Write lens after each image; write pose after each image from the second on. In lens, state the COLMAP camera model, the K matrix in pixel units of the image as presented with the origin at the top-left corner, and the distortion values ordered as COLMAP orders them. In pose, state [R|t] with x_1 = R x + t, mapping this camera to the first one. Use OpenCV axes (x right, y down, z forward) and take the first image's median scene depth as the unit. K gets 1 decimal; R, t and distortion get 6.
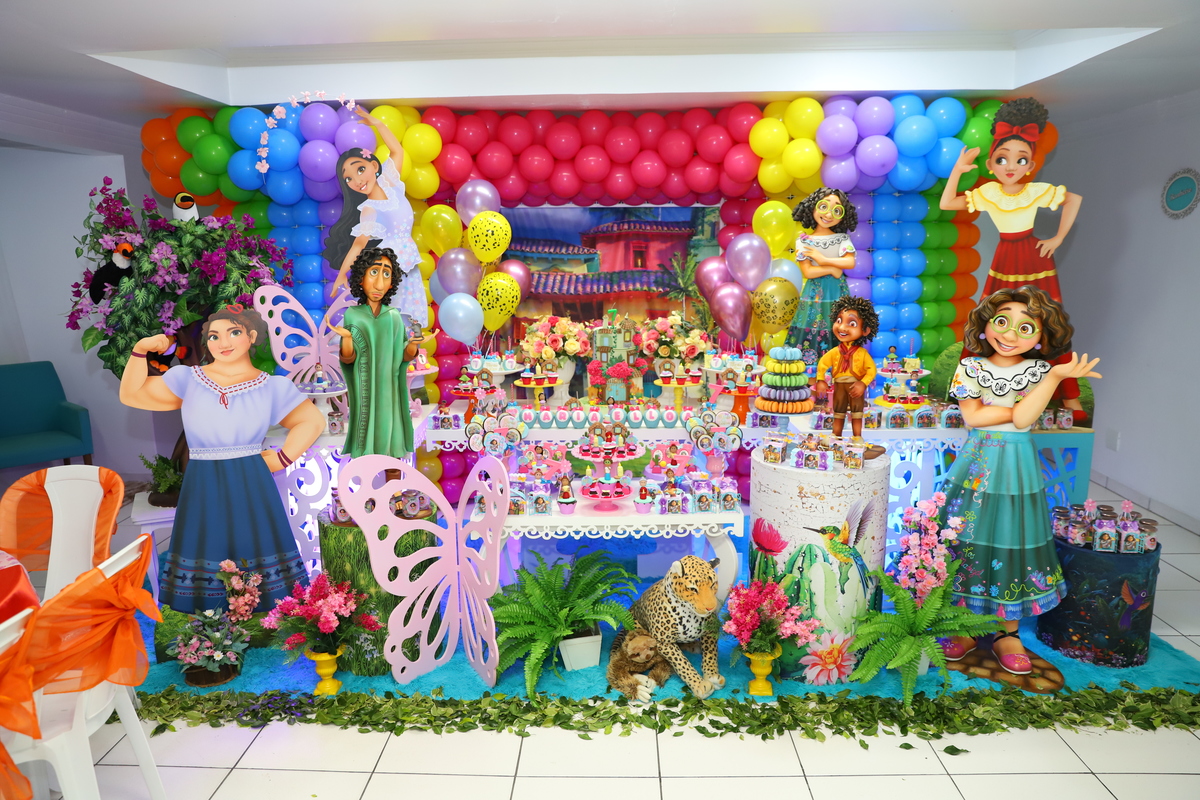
lens RADIAL K [[825.4, 0, 600.0], [0, 825.4, 400.0], [0, 0, 1]] dist [-0.089834, 0.006016]
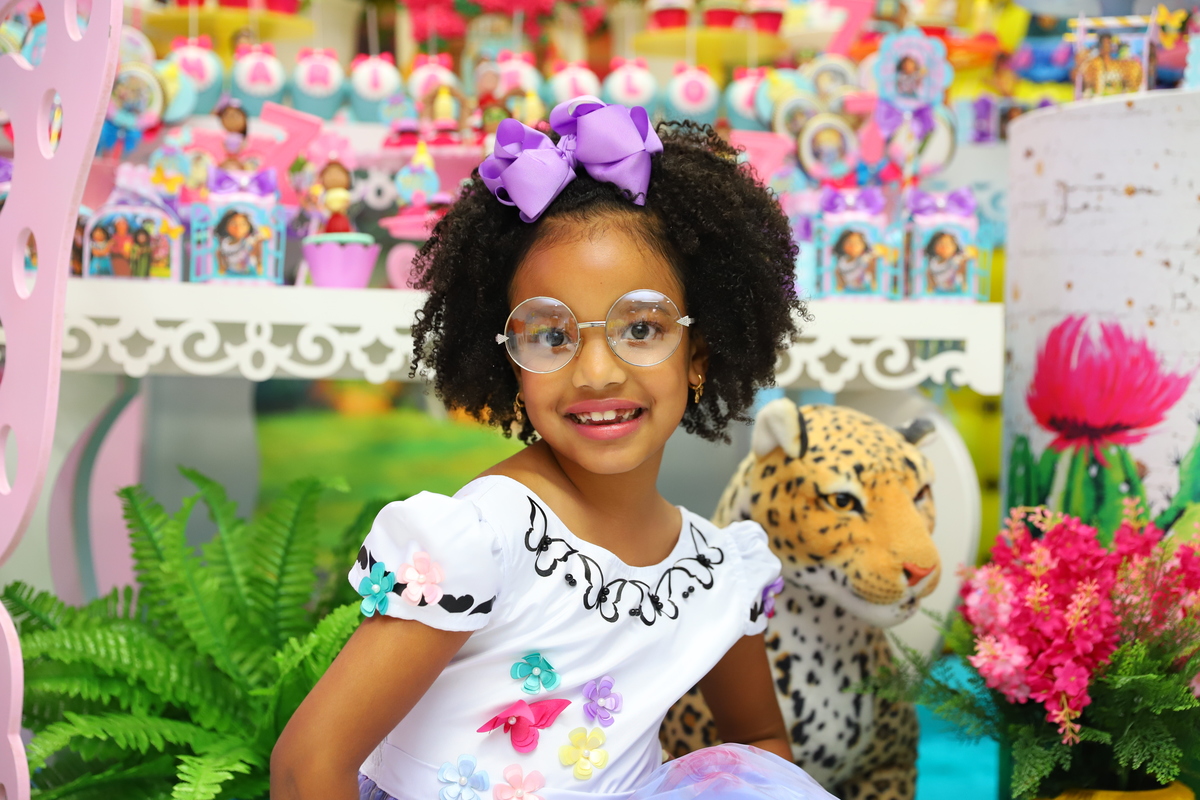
lens RADIAL K [[2076.3, 0, 600.0], [0, 2076.3, 400.0], [0, 0, 1]] dist [0.168462, -0.071739]
pose [[0.992469, 0.029387, 0.118923, -0.032259], [-0.007733, 0.983892, -0.178599, 0.261386], [-0.122256, 0.176334, 0.976709, 0.317580]]
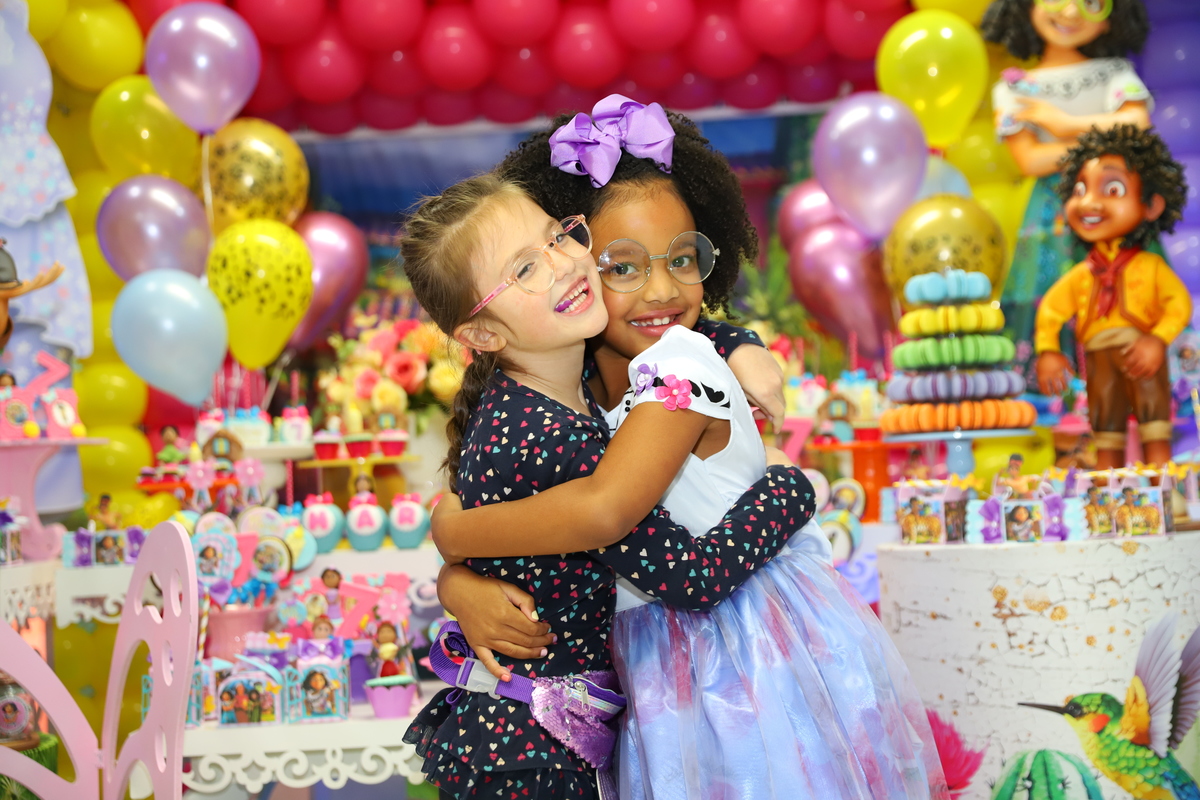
lens RADIAL K [[1978.6, 0, 600.0], [0, 1978.6, 400.0], [0, 0, 1]] dist [0.156100, -0.035897]
pose [[0.997767, -0.048466, -0.045955, 0.094003], [0.036904, 0.973548, -0.225485, 0.185476], [0.055668, 0.223285, 0.973162, 0.079983]]
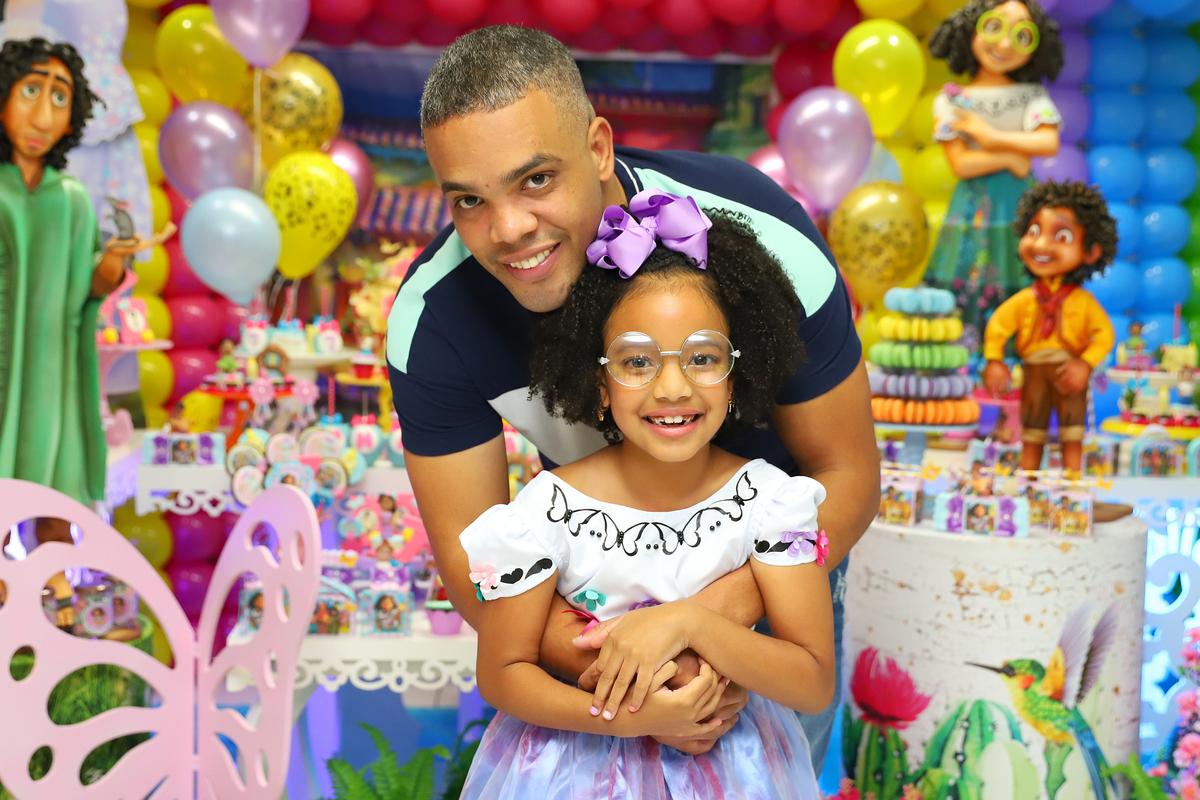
lens RADIAL K [[1659.0, 0, 628.2], [0, 1659.0, 402.6], [0, 0, 1]] dist [0.003778, 0.080900]
pose [[0.997273, 0.021299, 0.070666, -0.006527], [-0.014606, 0.995474, -0.093908, 0.085856], [-0.072346, 0.092619, 0.993070, 0.067444]]
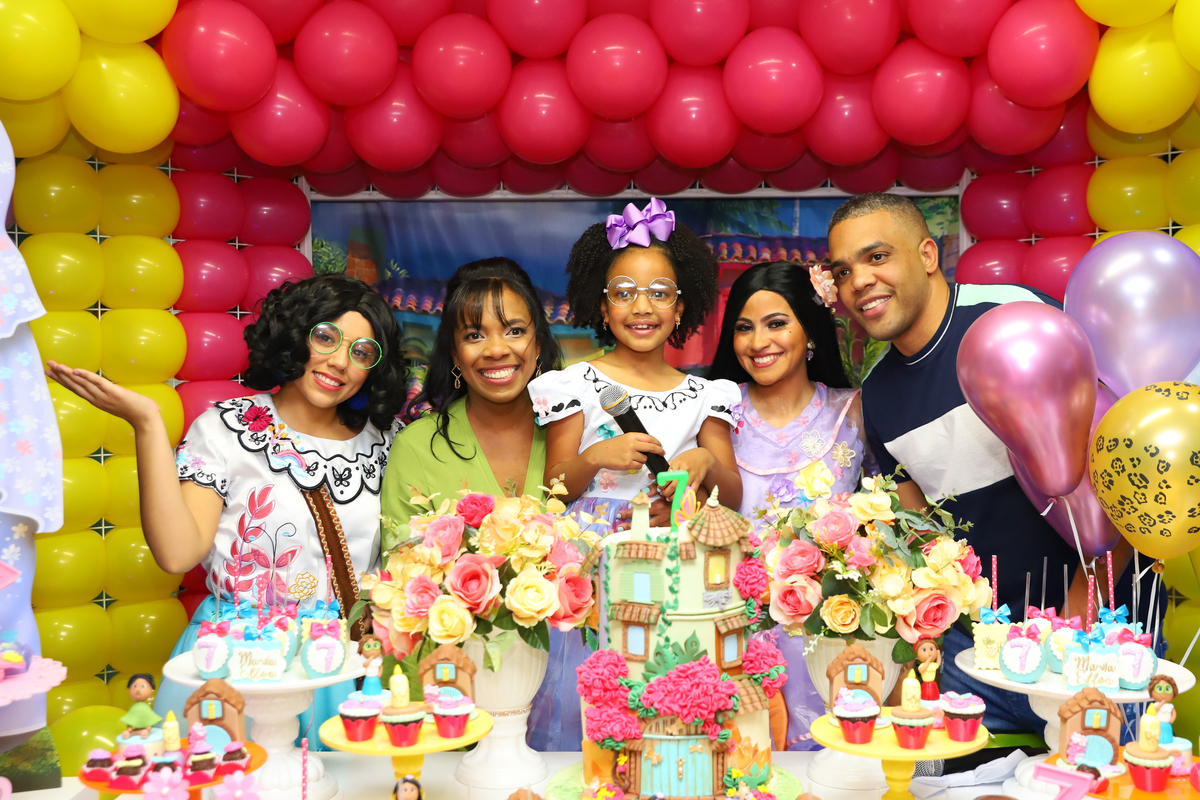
lens RADIAL K [[1351.8, 0, 637.5], [0, 1351.8, 417.8], [0, 0, 1]] dist [0.001887, 0.024237]
pose [[0.999791, 0.000980, -0.020411, 0.016446], [-0.003764, 0.990590, -0.136815, -0.070270], [0.020085, 0.136863, 0.990386, 0.573636]]
